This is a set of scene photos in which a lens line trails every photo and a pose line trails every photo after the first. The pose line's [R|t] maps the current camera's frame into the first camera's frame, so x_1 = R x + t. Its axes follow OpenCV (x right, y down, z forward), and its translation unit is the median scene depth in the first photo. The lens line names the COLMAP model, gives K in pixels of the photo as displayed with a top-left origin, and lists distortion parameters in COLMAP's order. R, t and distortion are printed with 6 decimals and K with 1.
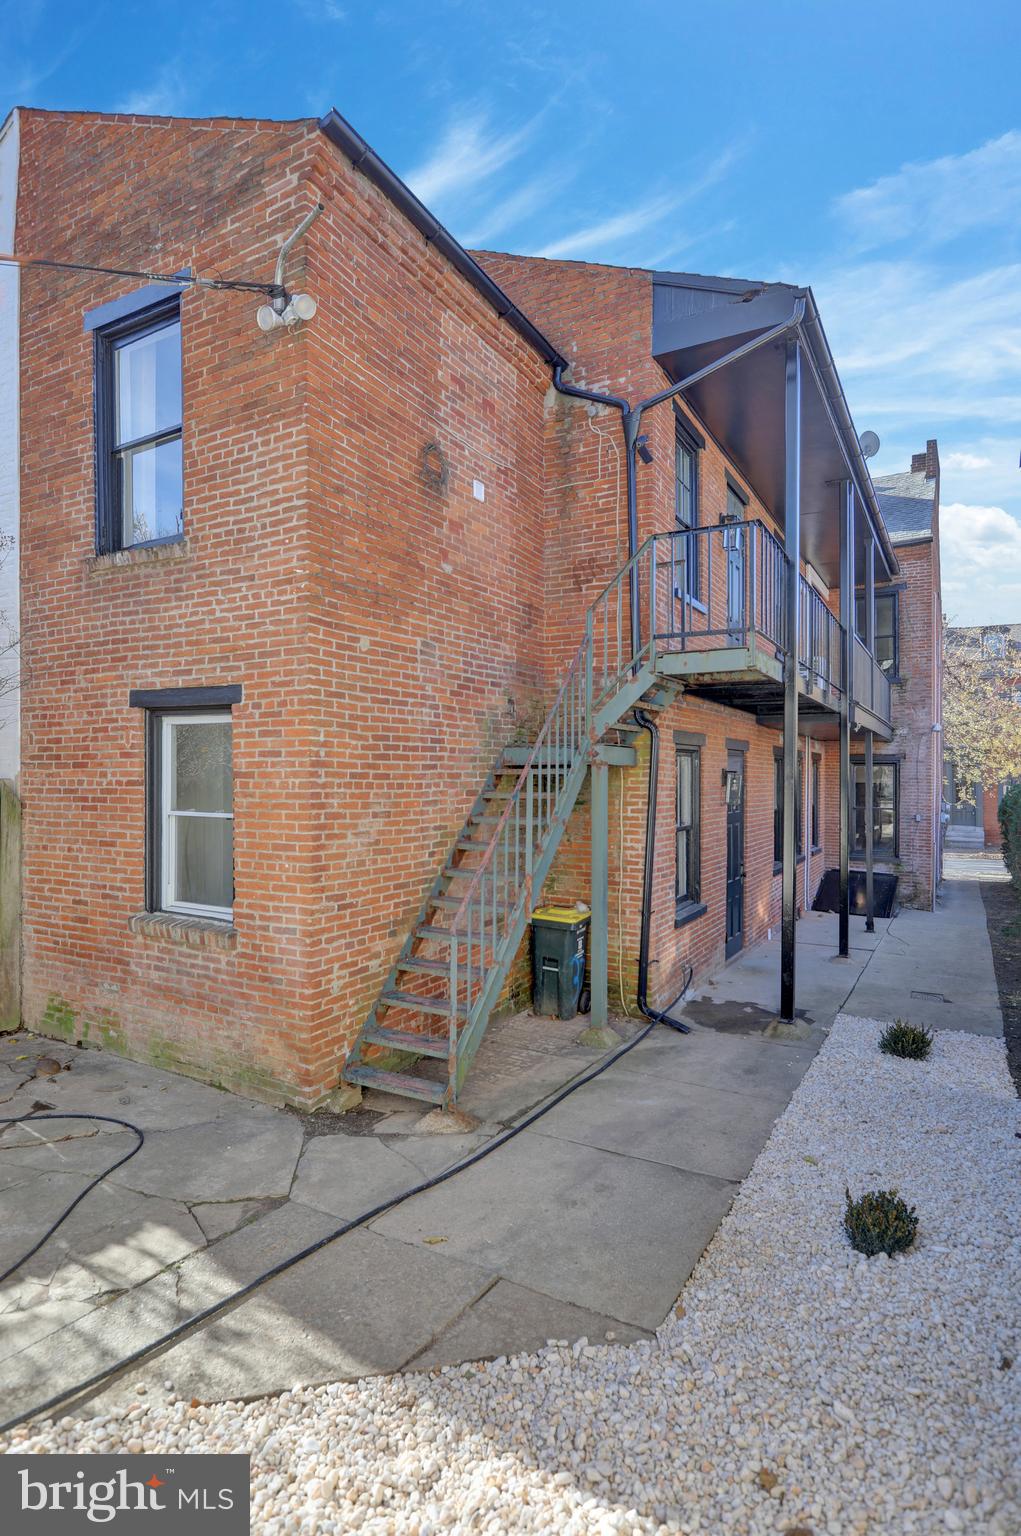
lens RADIAL K [[851.3, 0, 486.9], [0, 851.3, 761.8], [0, 0, 1]] dist [0.006446, 0.004190]
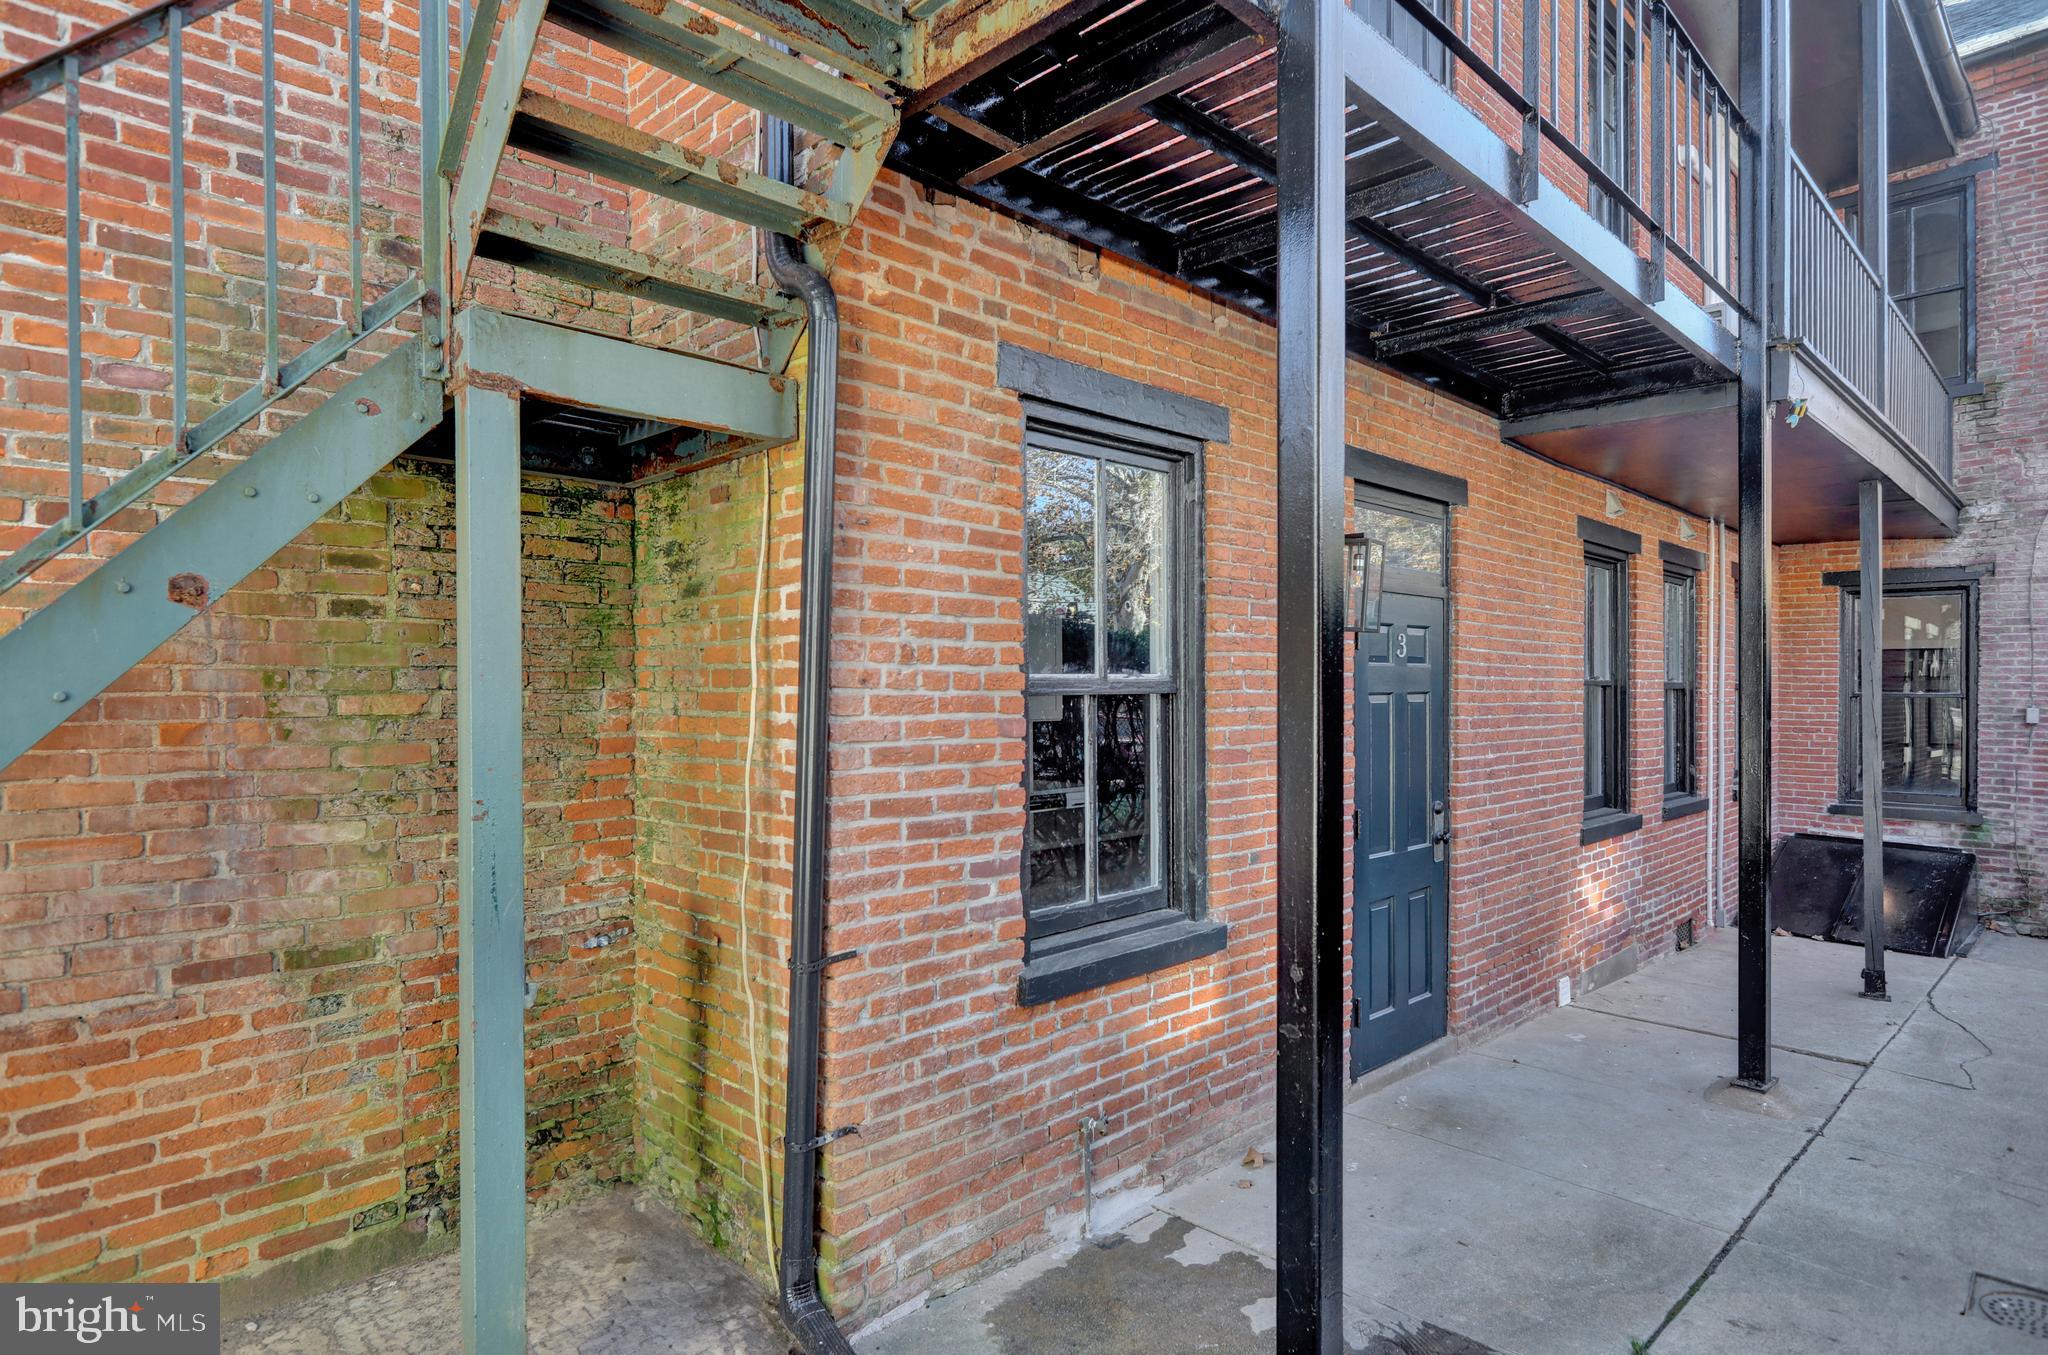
lens RADIAL K [[1135.0, 0, 1015.2], [0, 1135.0, 682.5], [0, 0, 1]] dist [0.006446, 0.004190]
pose [[0.963701, -0.005890, -0.266919, 0.442866], [0.007616, 0.999956, 0.005433, 0.106655], [0.266875, -0.007269, 0.963704, 0.828745]]
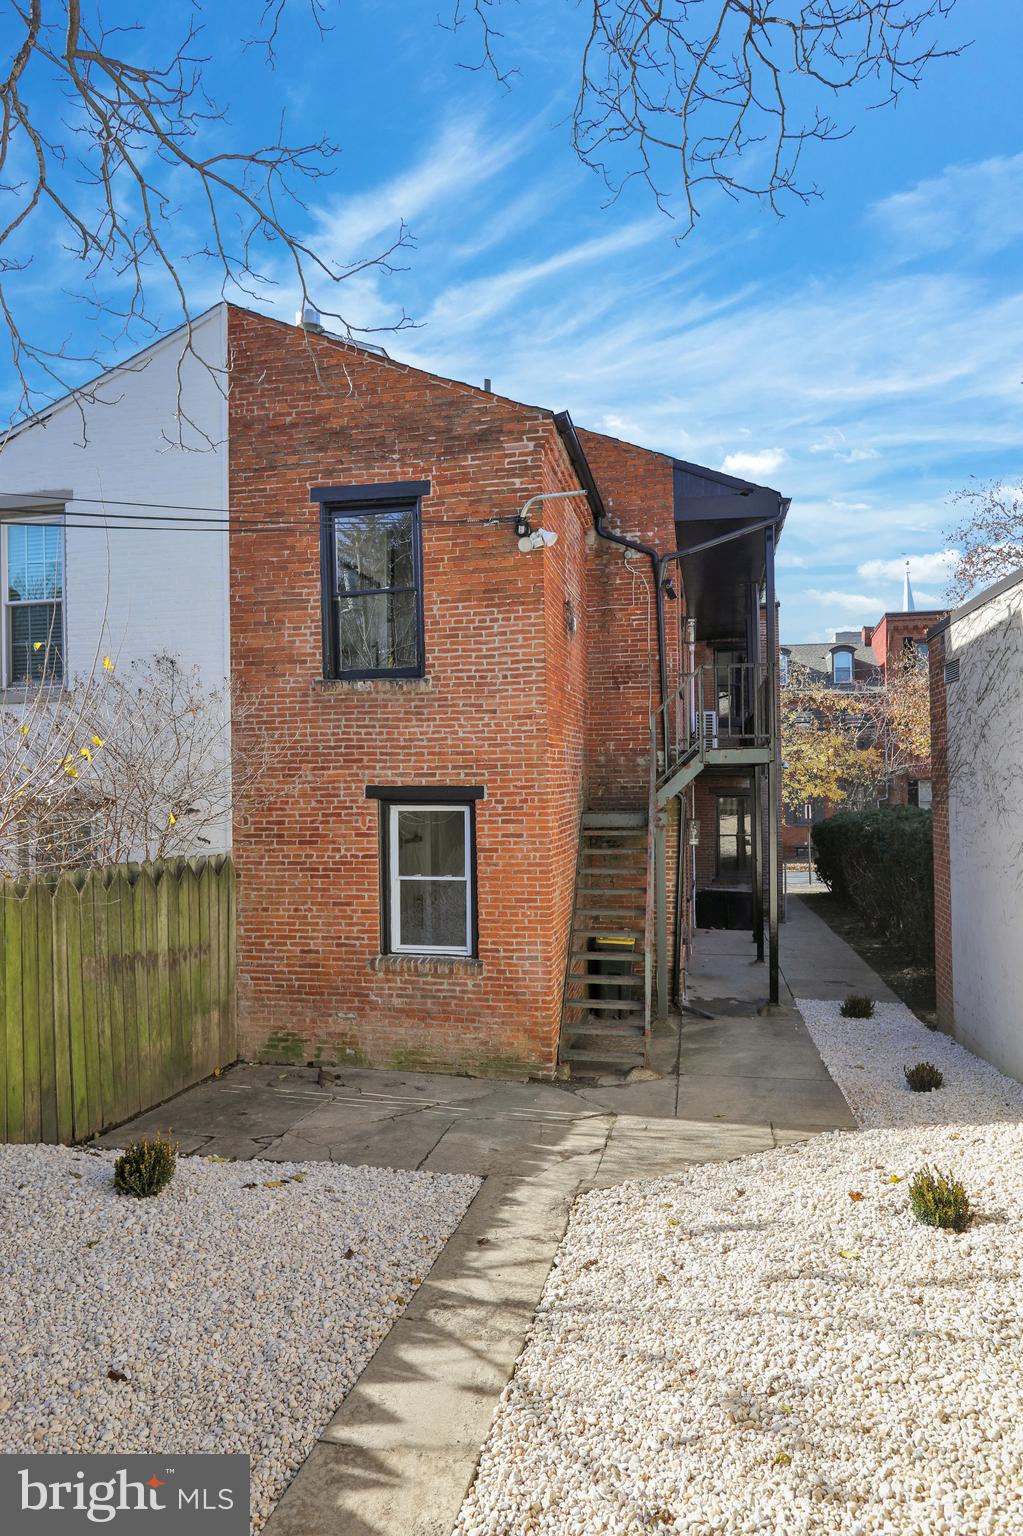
lens RADIAL K [[959.9, 0, 557.3], [0, 959.9, 758.0], [0, 0, 1]] dist [0.006376, 0.001147]
pose [[0.948011, -0.004717, 0.318201, -0.582738], [0.010780, 0.999792, -0.017296, -0.093064], [-0.318054, 0.019827, 0.947865, -0.469633]]
